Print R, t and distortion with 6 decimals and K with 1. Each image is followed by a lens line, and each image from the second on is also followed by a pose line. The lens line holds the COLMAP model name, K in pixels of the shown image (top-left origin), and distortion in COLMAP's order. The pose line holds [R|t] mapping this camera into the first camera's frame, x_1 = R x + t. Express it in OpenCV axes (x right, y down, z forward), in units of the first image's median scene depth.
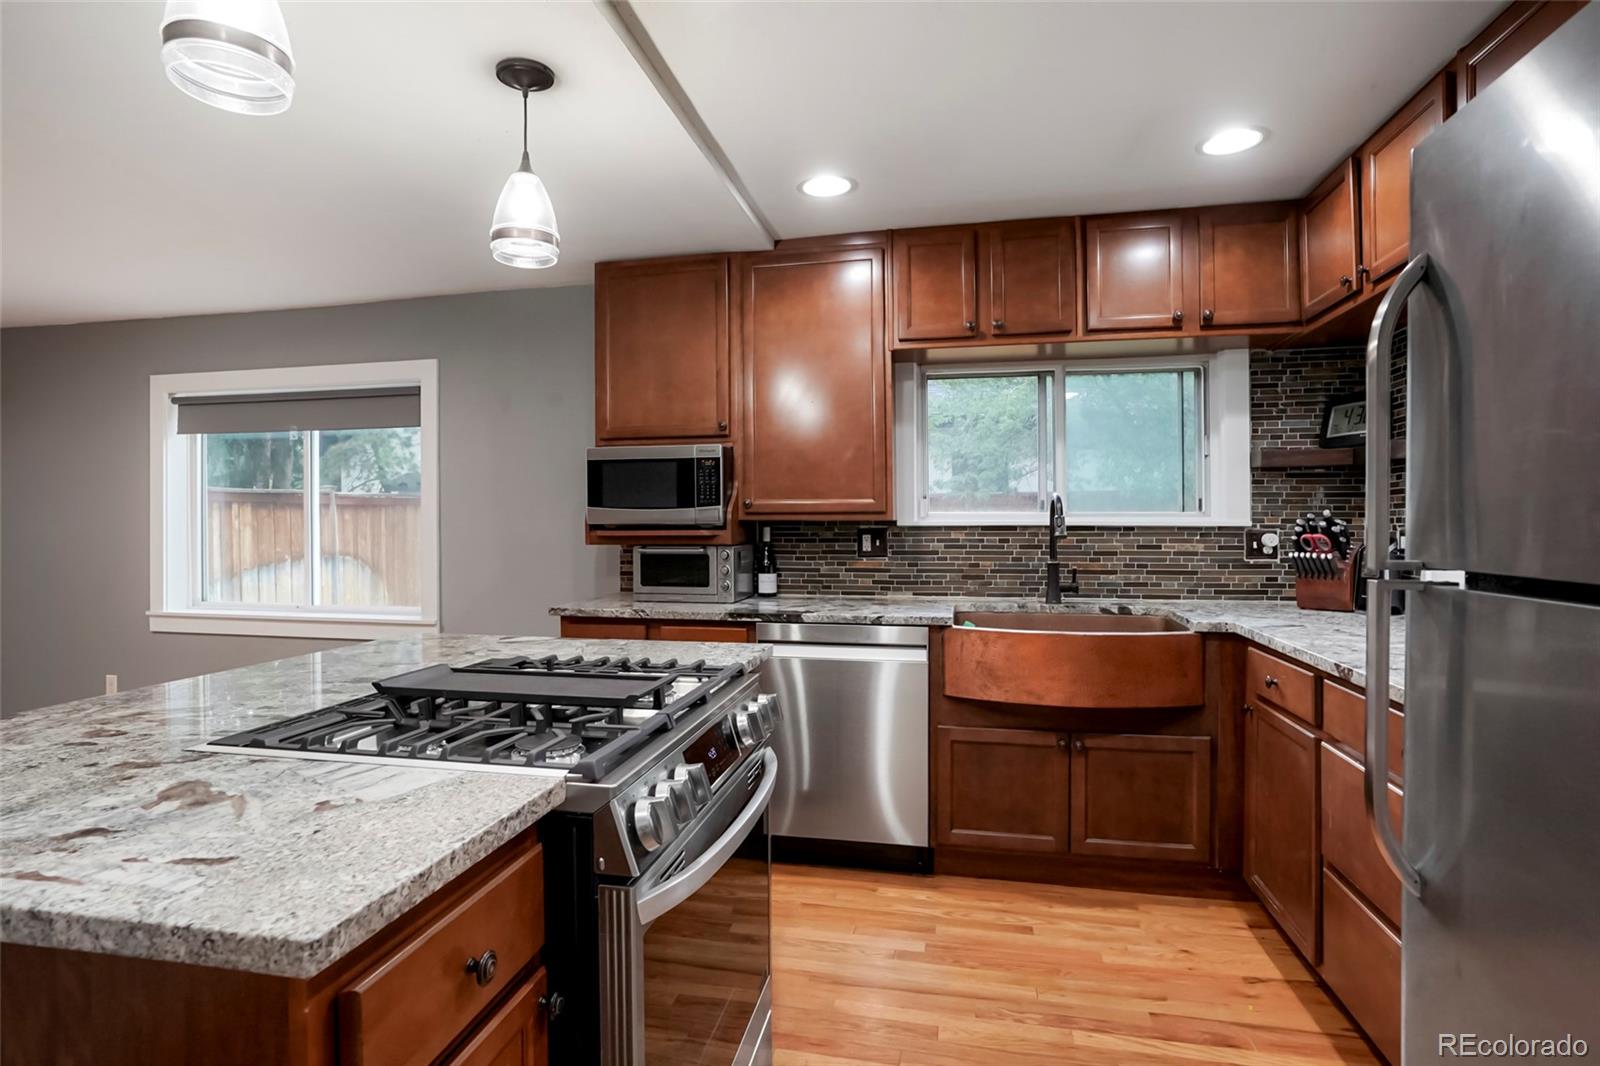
lens RADIAL K [[829.3, 0, 785.9], [0, 829.3, 530.8], [0, 0, 1]] dist [-0.048433, 0.032595]
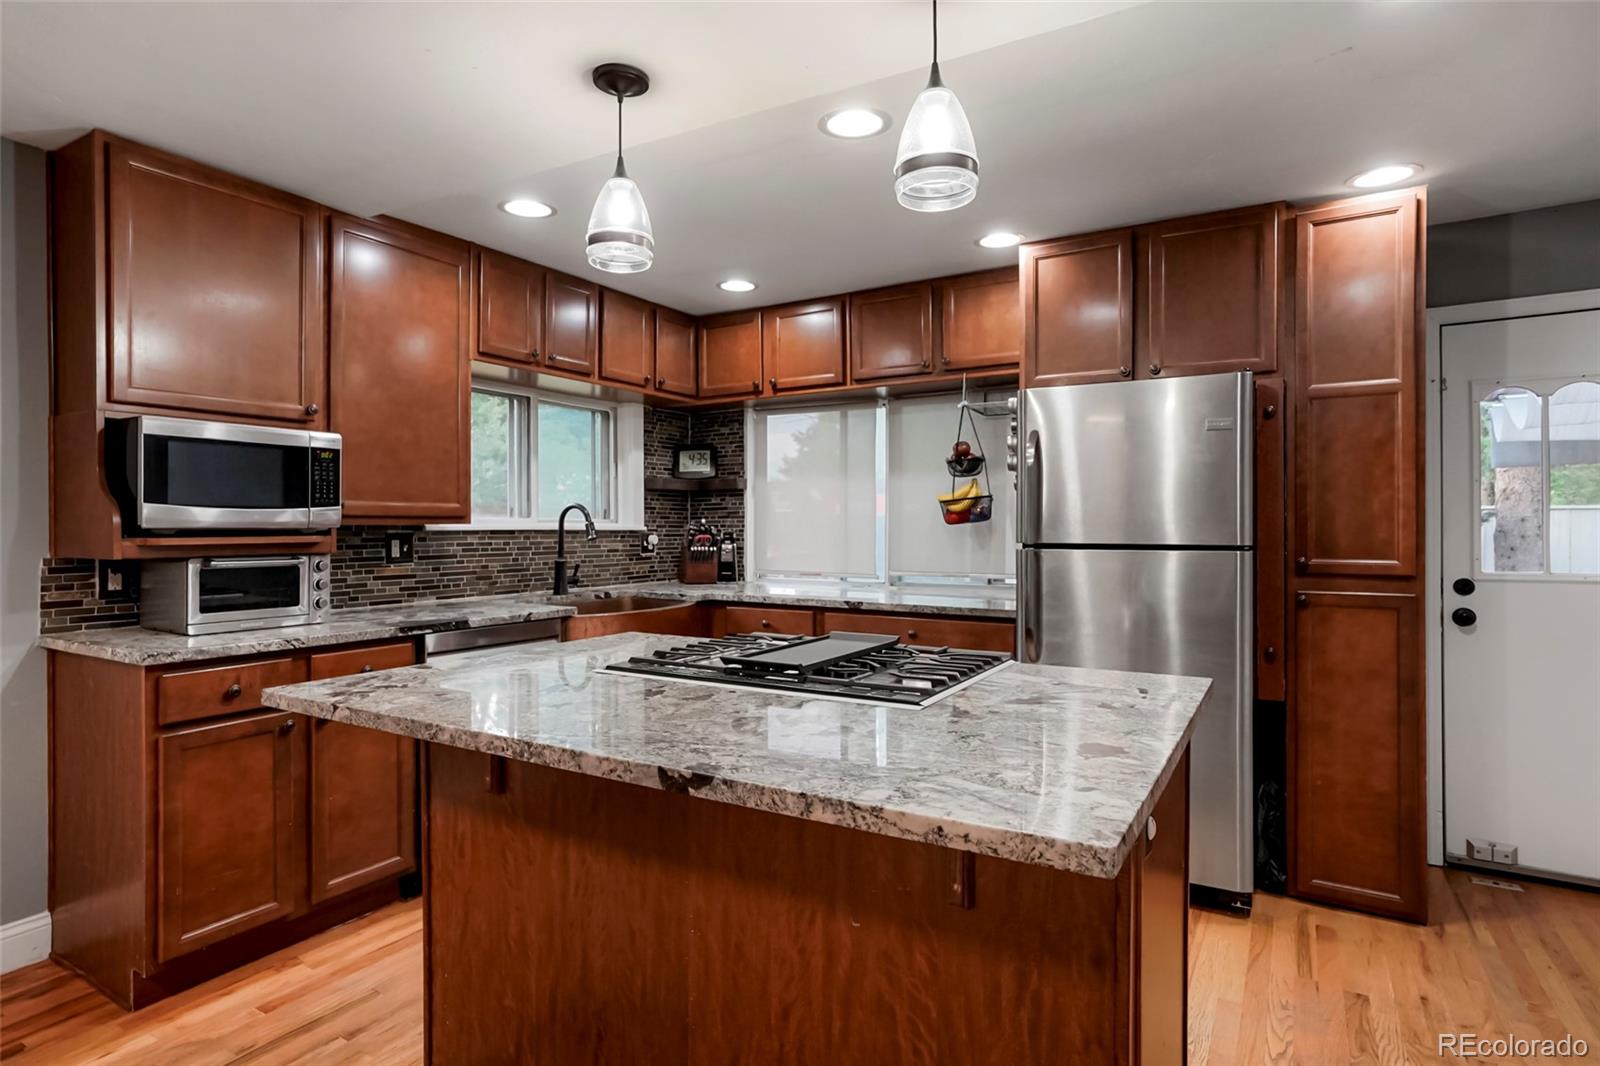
lens RADIAL K [[860.2, 0, 790.9], [0, 860.2, 525.0], [0, 0, 1]] dist [-0.011325, 0.000910]
pose [[0.324458, 0.004143, 0.945891, -0.764737], [0.008332, 0.999939, -0.007238, -0.001393], [-0.945863, 0.010229, 0.324404, 0.282247]]
